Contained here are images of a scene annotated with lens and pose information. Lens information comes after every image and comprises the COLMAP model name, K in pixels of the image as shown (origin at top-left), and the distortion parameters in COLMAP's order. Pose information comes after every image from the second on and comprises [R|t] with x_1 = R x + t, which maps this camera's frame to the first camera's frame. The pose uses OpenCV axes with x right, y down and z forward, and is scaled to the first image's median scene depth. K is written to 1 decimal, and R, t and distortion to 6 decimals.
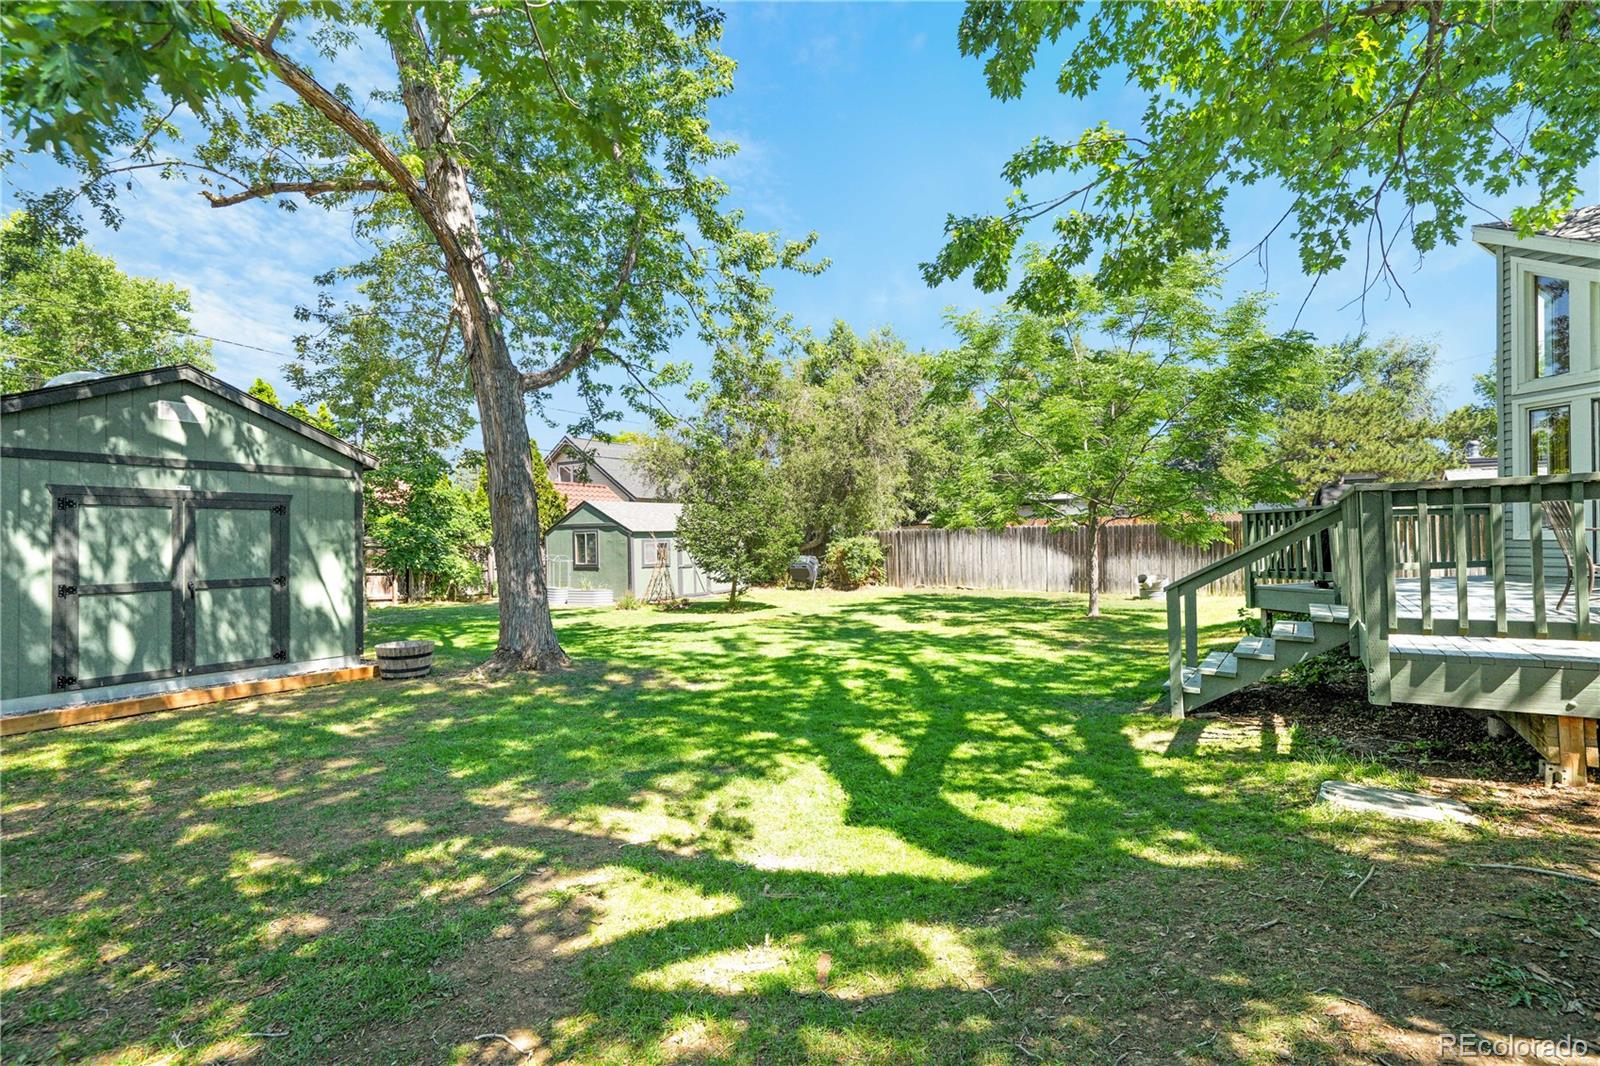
lens RADIAL K [[735.9, 0, 796.1], [0, 735.9, 527.4], [0, 0, 1]] dist [0.013048, -0.000479]
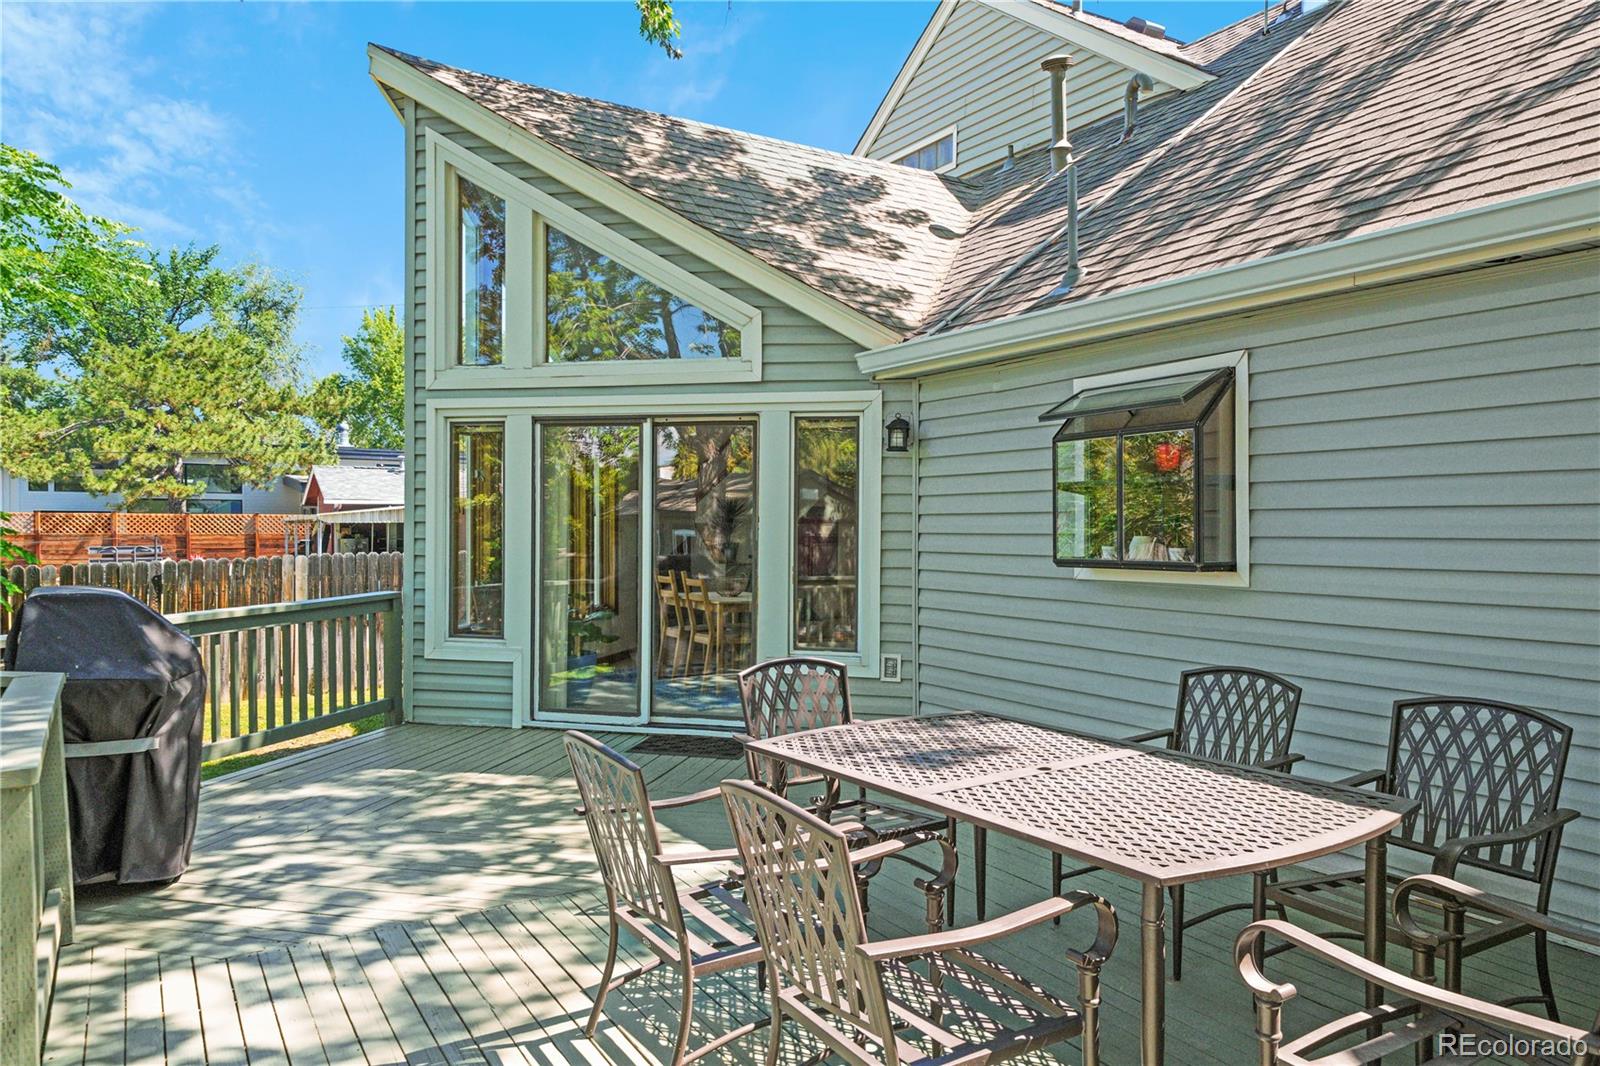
lens RADIAL K [[1091.7, 0, 804.4], [0, 1091.7, 546.1], [0, 0, 1]] dist [0.039117, -0.006944]
pose [[0.416172, -0.004791, 0.909273, 0.094402], [-0.023722, 0.999589, 0.016124, -0.022342], [-0.908976, -0.028280, 0.415888, 0.111647]]
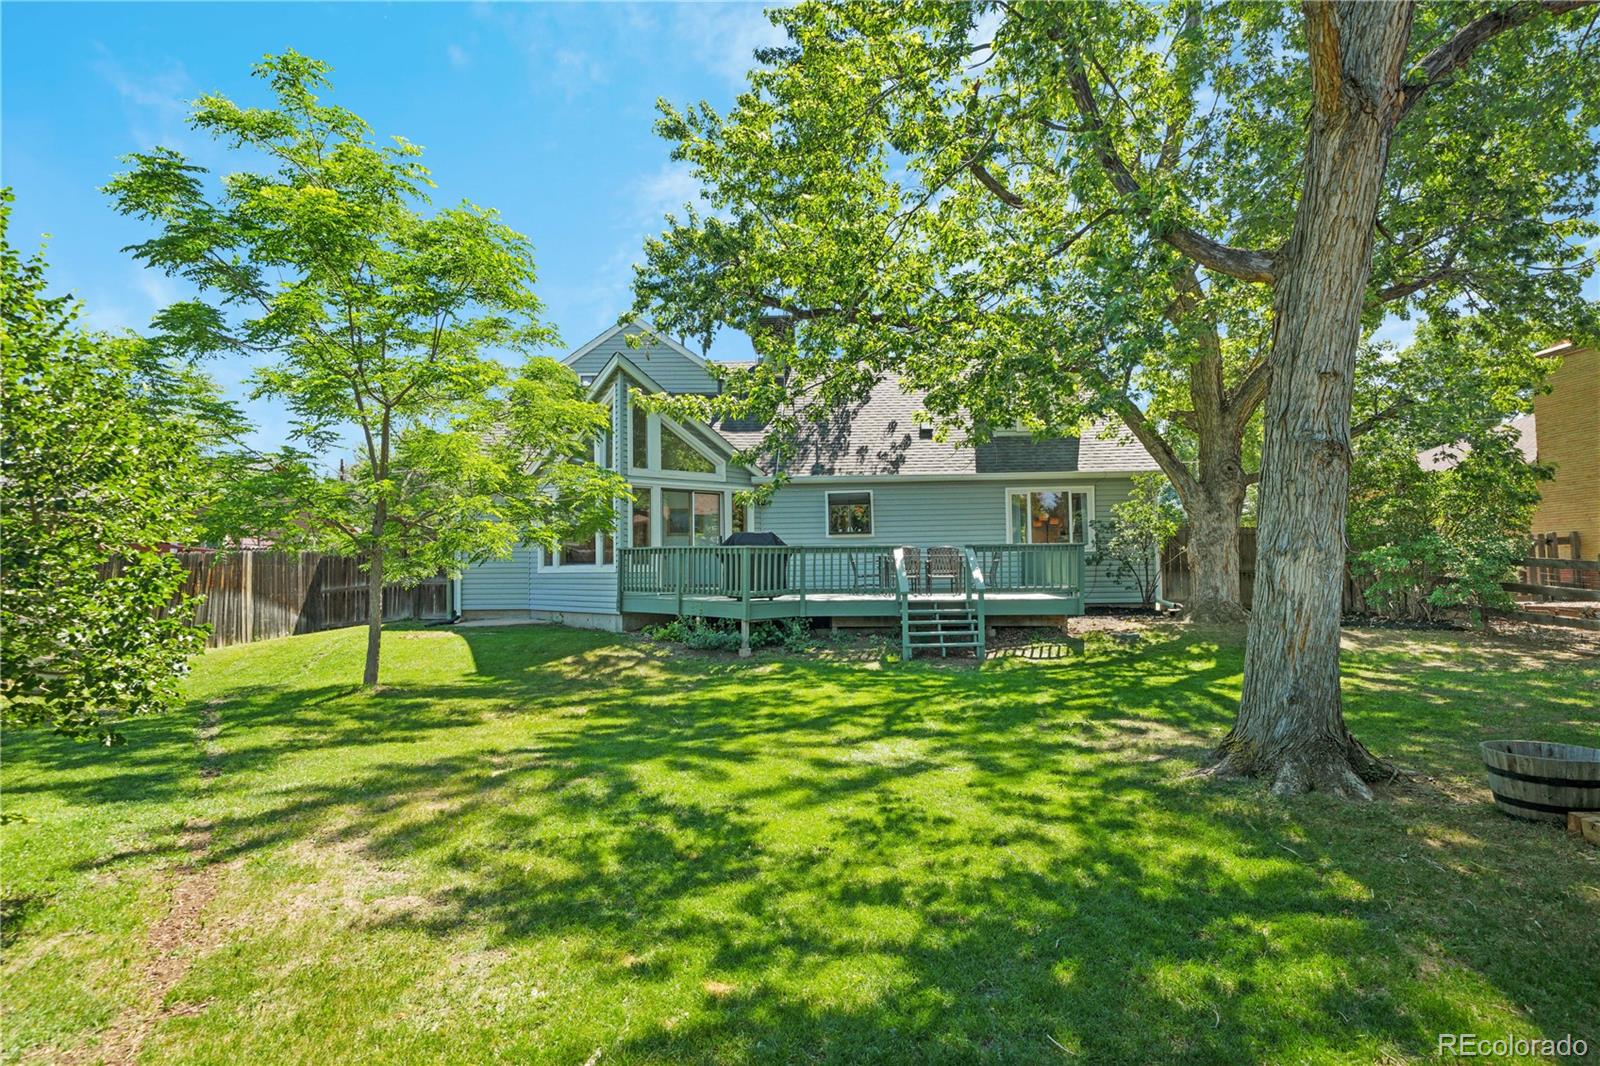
lens RADIAL K [[937.5, 0, 790.7], [0, 937.5, 519.8], [0, 0, 1]] dist [0.019694, 0.001131]
pose [[-0.528625, 0.066765, 0.846225, -0.211167], [0.010920, 0.997354, -0.071868, 0.013229], [-0.848785, -0.028750, -0.527956, 0.454884]]
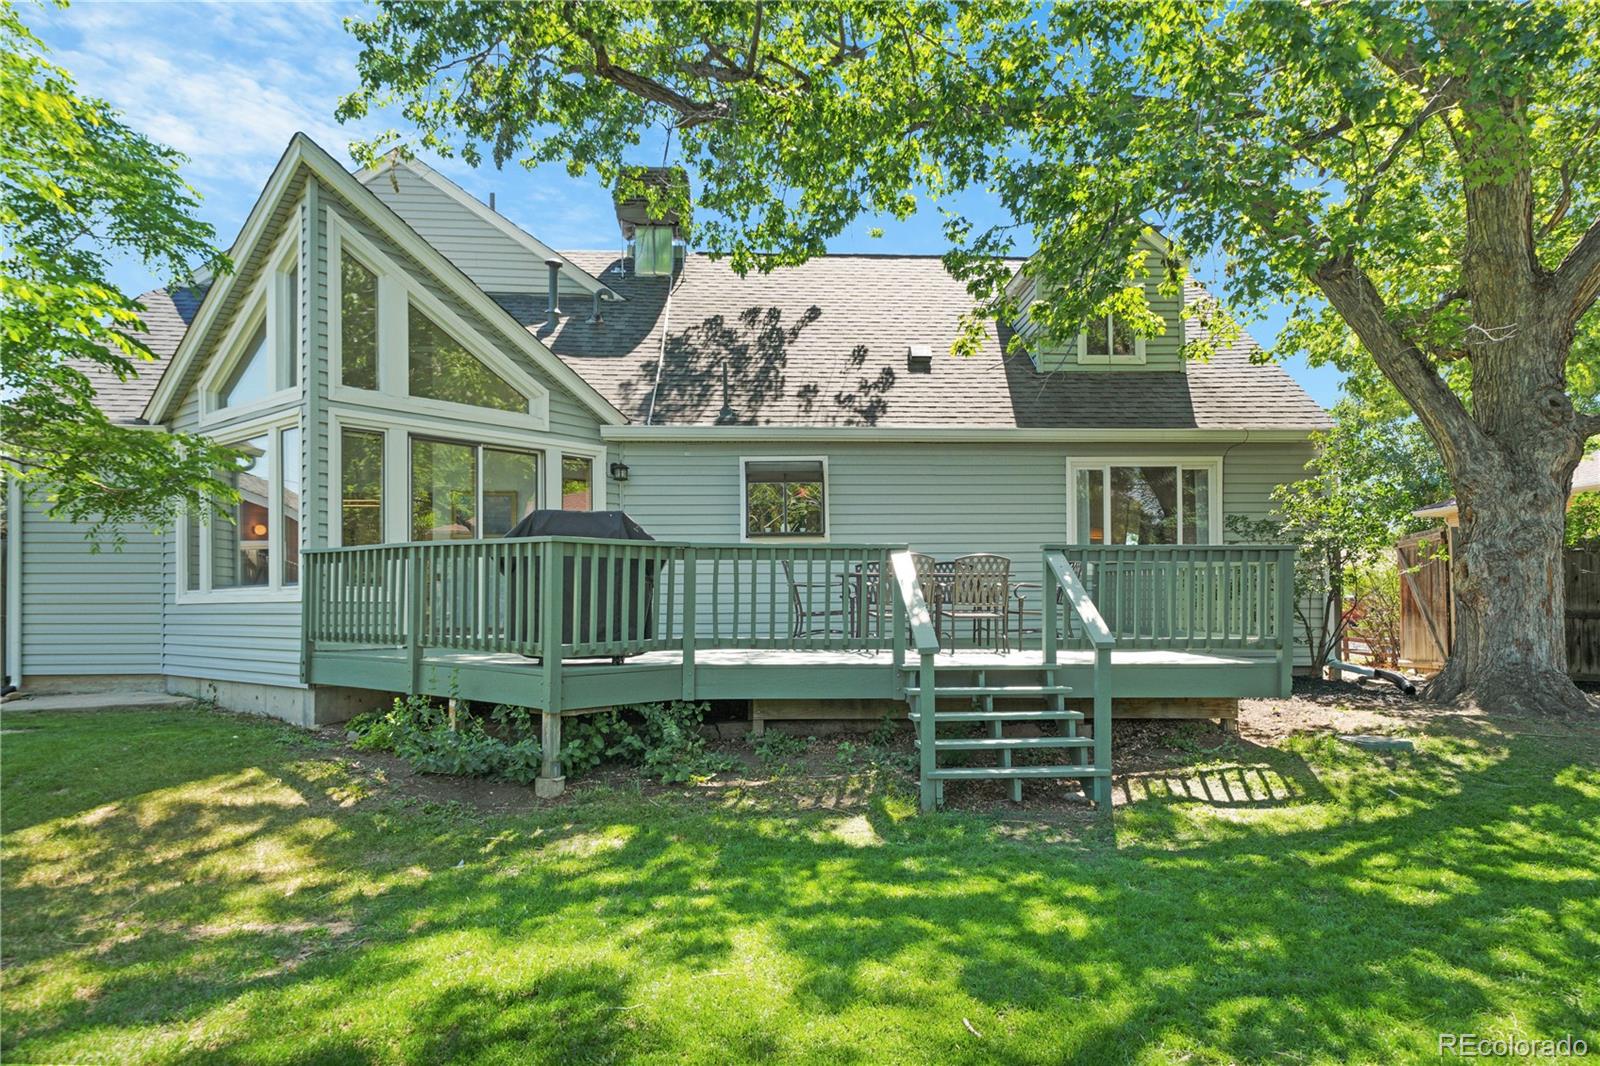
lens RADIAL K [[1091.7, 0, 805.9], [0, 1091.7, 587.3], [0, 0, 1]] dist [0.039117, -0.006944]
pose [[-0.610431, 0.036487, 0.791228, -0.039165], [0.003844, 0.999063, -0.043105, 0.013178], [-0.792060, -0.023272, -0.610000, 0.339265]]
